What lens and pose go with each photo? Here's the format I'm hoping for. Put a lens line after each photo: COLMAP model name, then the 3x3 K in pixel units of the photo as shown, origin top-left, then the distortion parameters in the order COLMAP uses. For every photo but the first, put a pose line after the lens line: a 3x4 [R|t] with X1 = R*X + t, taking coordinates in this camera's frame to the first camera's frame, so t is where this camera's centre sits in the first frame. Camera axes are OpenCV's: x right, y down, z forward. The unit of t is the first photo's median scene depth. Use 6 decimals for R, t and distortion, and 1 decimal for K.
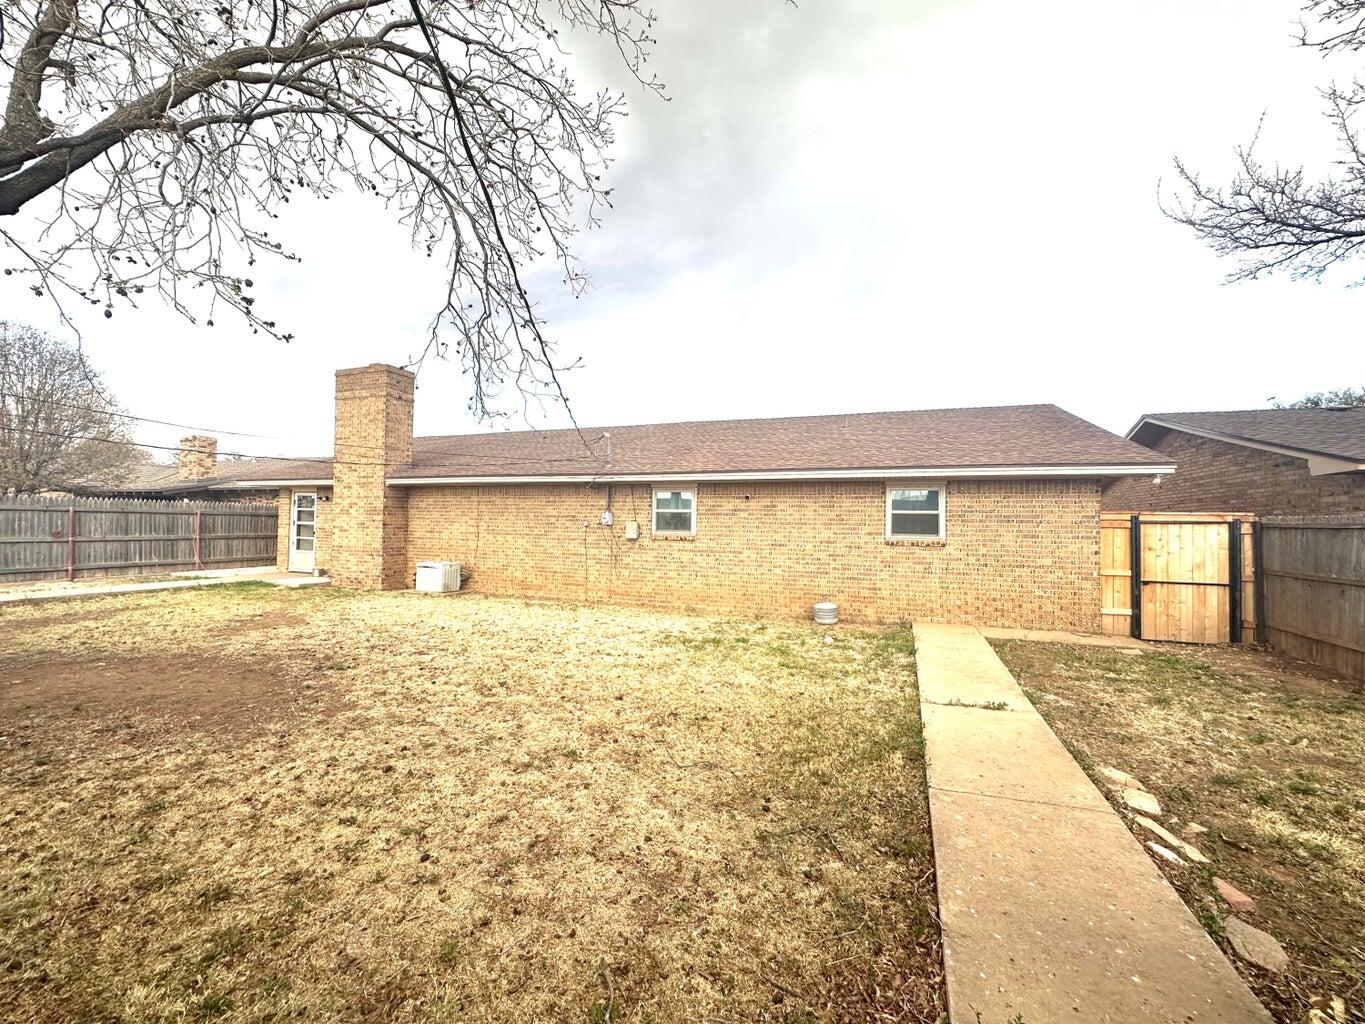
lens RADIAL K [[546.6, 0, 684.8], [0, 546.6, 512.8], [0, 0, 1]] dist [-0.002900, 0.000485]
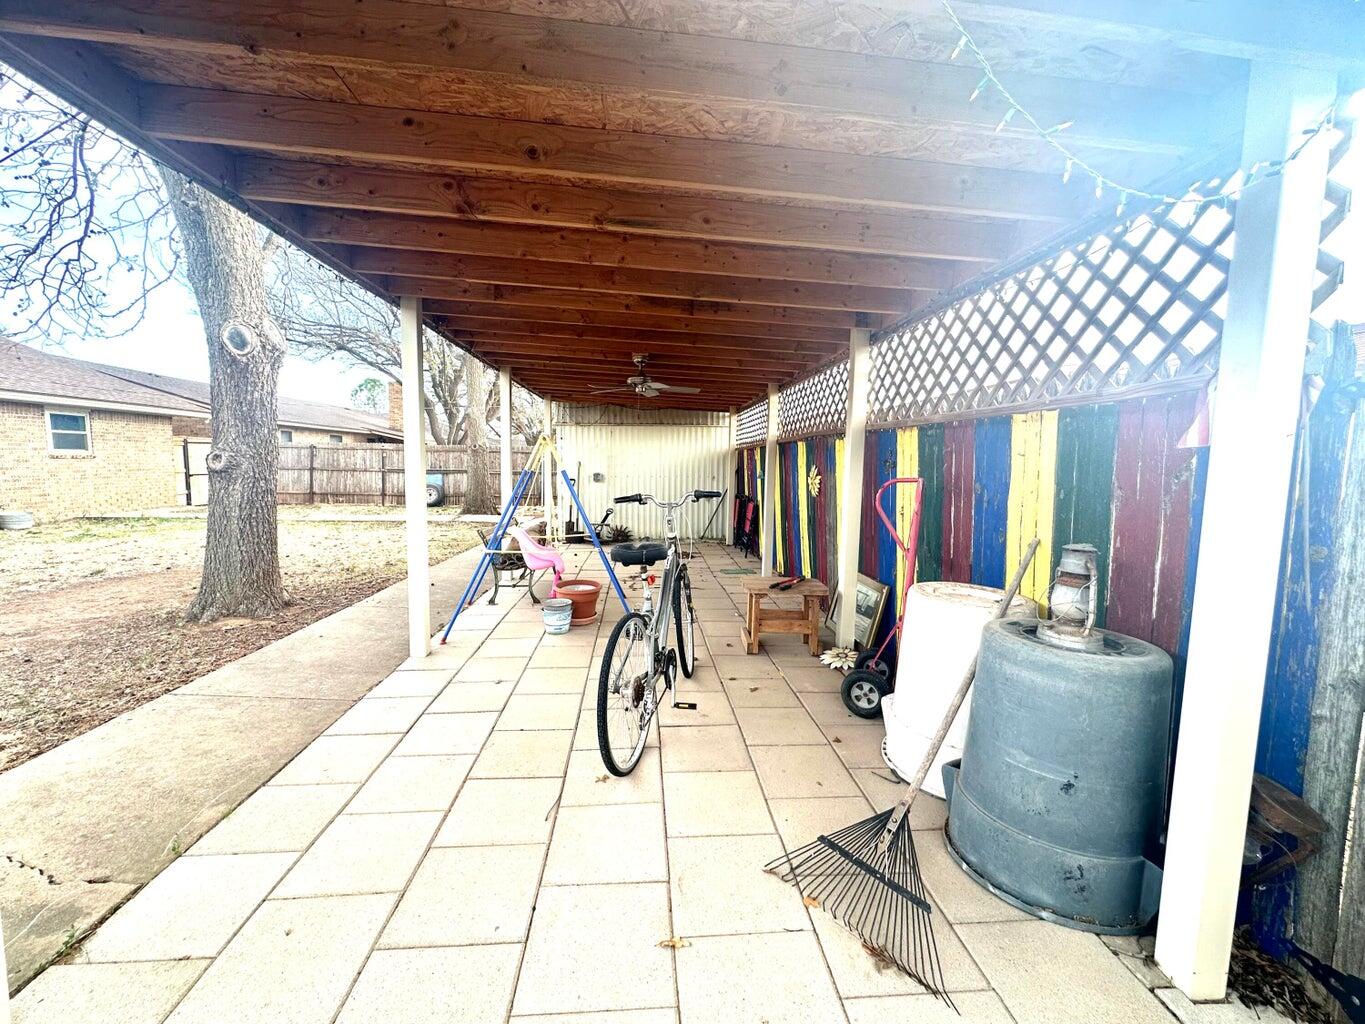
lens RADIAL K [[546.6, 0, 684.4], [0, 546.6, 511.1], [0, 0, 1]] dist [-0.002900, 0.000485]
pose [[-0.414719, -0.108239, 0.903489, -1.126560], [-0.044584, 0.994125, 0.098632, -0.005657], [-0.908857, 0.000624, -0.417108, 0.186589]]
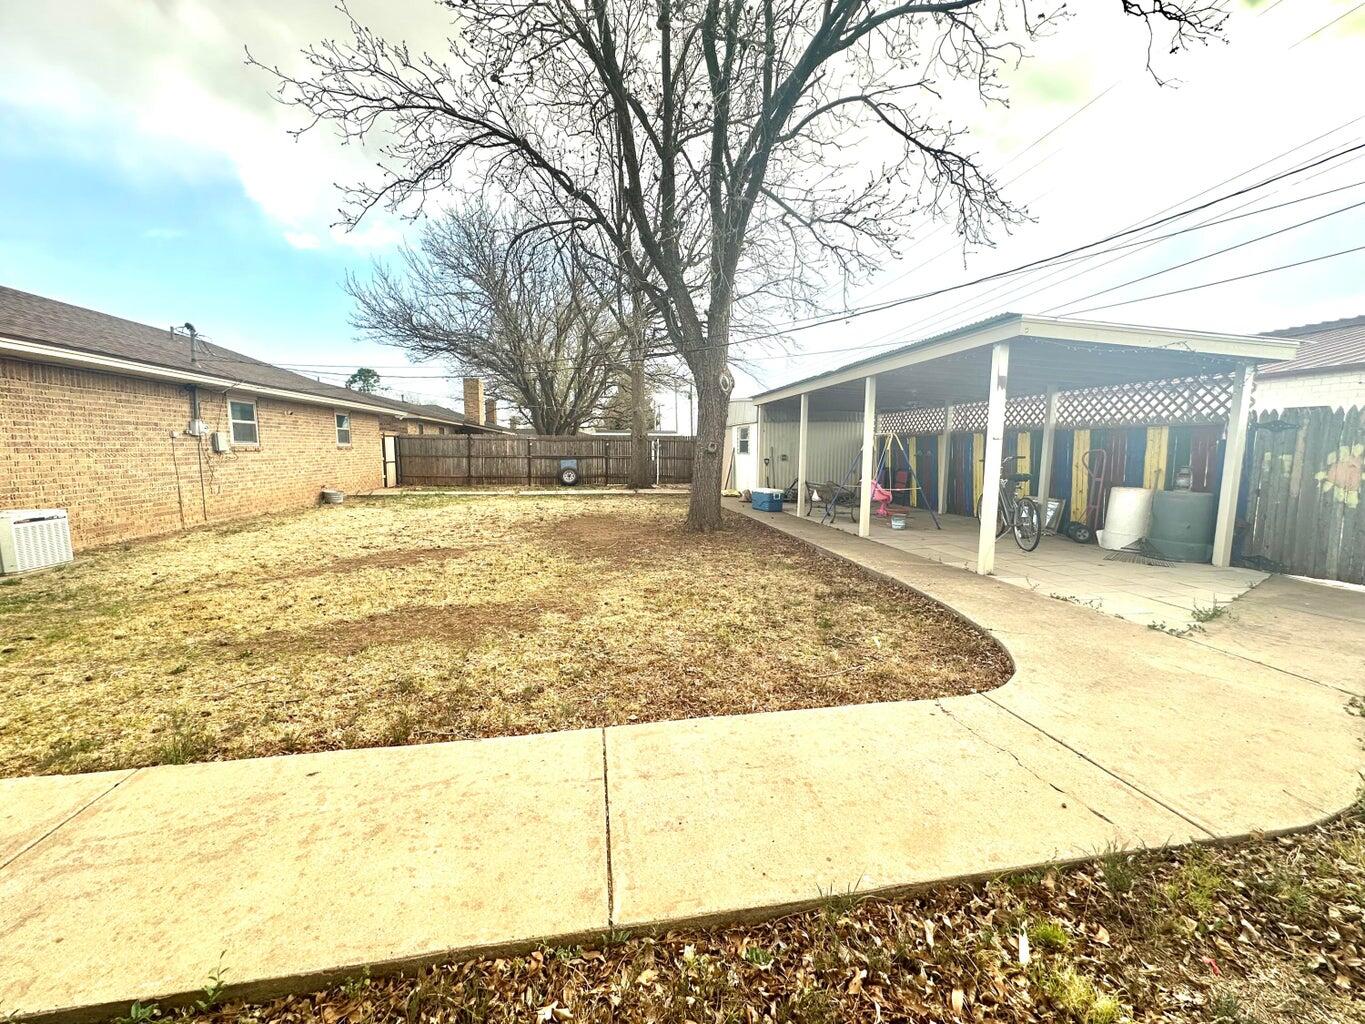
lens RADIAL K [[546.6, 0, 684.8], [0, 546.6, 512.5], [0, 0, 1]] dist [-0.002900, 0.000485]
pose [[-0.494701, -0.122586, 0.860374, -1.273536], [-0.033829, 0.991968, 0.121885, 0.012038], [-0.868405, 0.031191, -0.494874, 0.775155]]
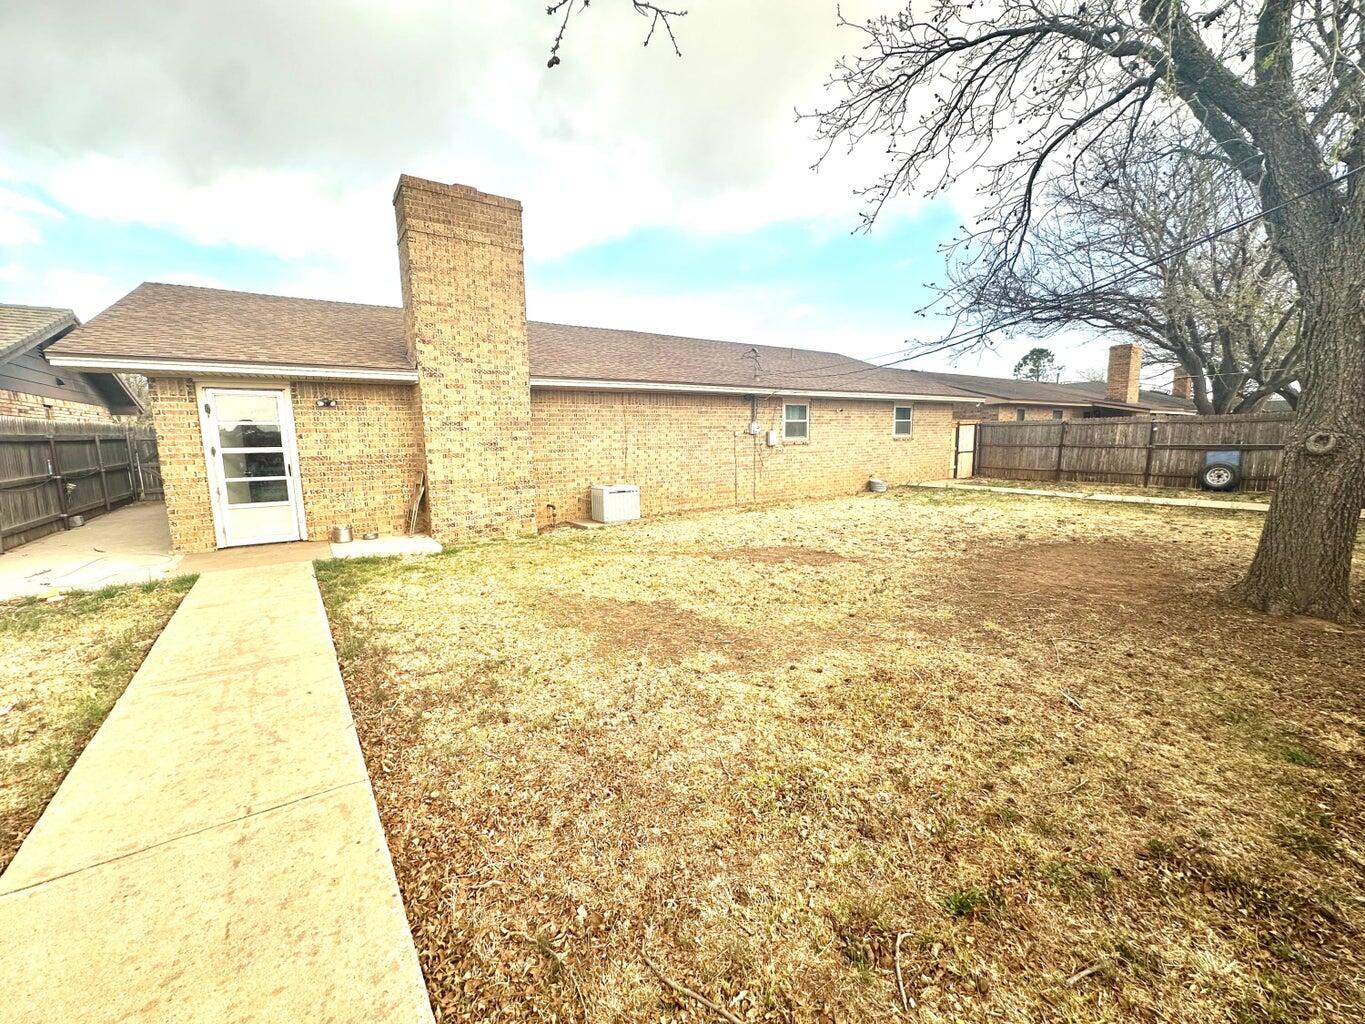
lens RADIAL K [[546.6, 0, 678.4], [0, 546.6, 510.4], [0, 0, 1]] dist [-0.002900, 0.000485]
pose [[0.573728, -0.138589, 0.807235, -1.161122], [0.010030, 0.986695, 0.162270, -0.006434], [-0.818984, -0.085002, 0.567485, 0.487727]]
